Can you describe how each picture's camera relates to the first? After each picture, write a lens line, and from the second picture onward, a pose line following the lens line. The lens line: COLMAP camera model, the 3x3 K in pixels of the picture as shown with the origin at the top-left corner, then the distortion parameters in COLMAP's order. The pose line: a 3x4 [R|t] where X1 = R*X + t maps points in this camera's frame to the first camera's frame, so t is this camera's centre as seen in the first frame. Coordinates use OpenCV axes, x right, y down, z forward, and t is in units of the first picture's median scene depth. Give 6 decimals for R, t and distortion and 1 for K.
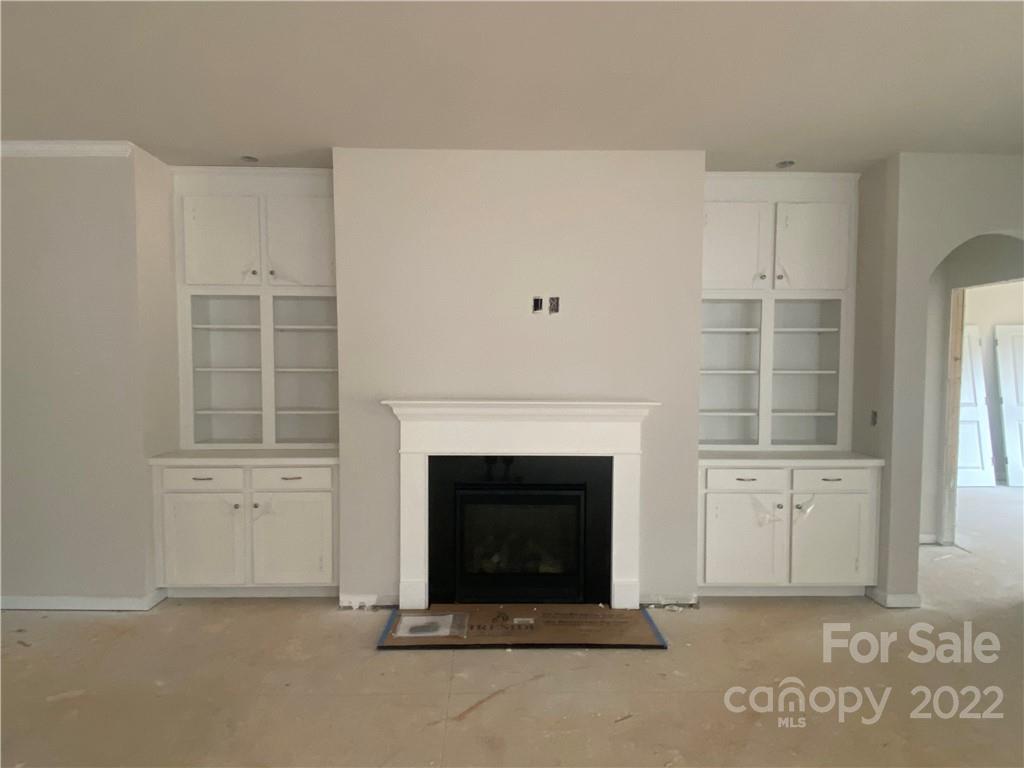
lens RADIAL K [[566.0, 0, 510.8], [0, 566.0, 391.3], [0, 0, 1]] dist [0.064311, -0.065812]
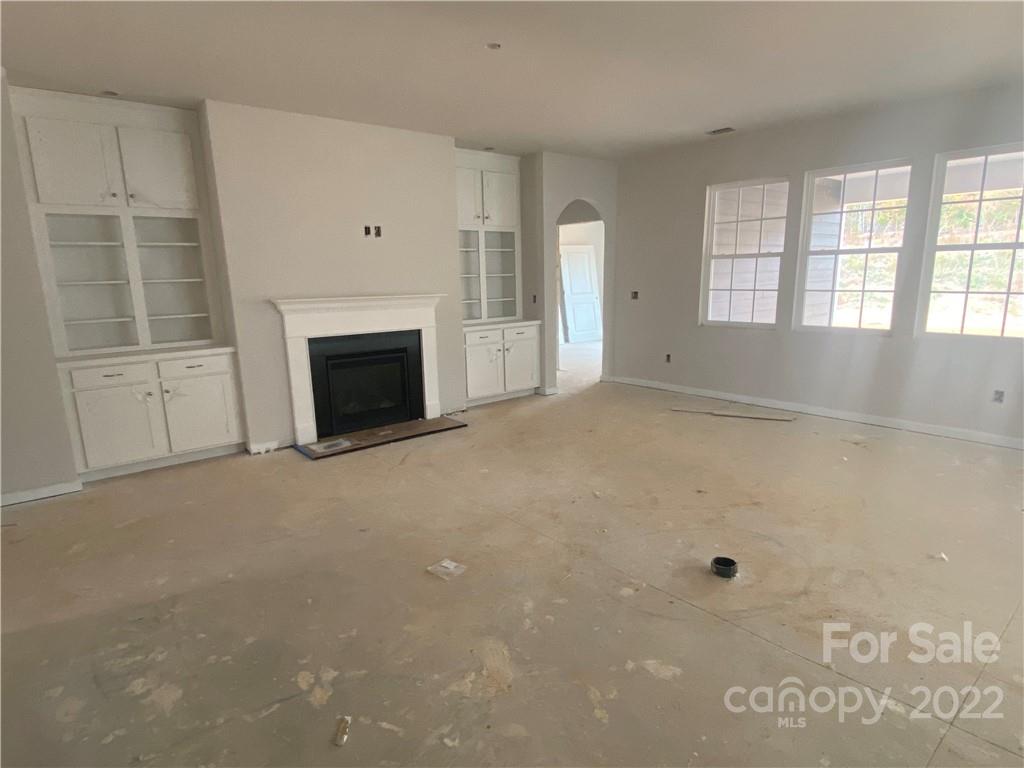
lens RADIAL K [[548.9, 0, 510.5], [0, 548.9, 390.2], [0, 0, 1]] dist [0.048251, -0.060119]
pose [[0.786859, -0.146448, 0.599505, -0.572804], [0.053171, 0.983911, 0.170563, 0.030829], [-0.614839, -0.102332, 0.781986, -0.401045]]
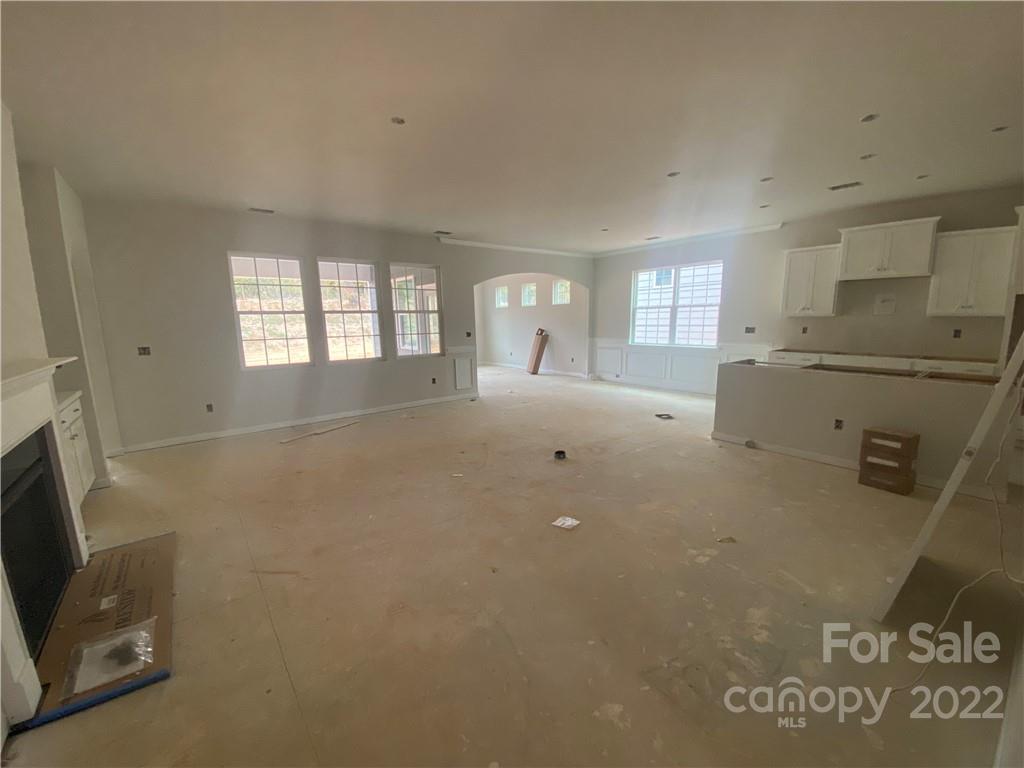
lens RADIAL K [[421.2, 0, 494.8], [0, 421.2, 389.7], [0, 0, 1]] dist [0.001689, -0.018691]
pose [[-0.580917, -0.126034, 0.804146, -0.764801], [0.063277, 0.977957, 0.198987, -0.022968], [-0.811500, 0.166479, -0.560137, 0.747322]]
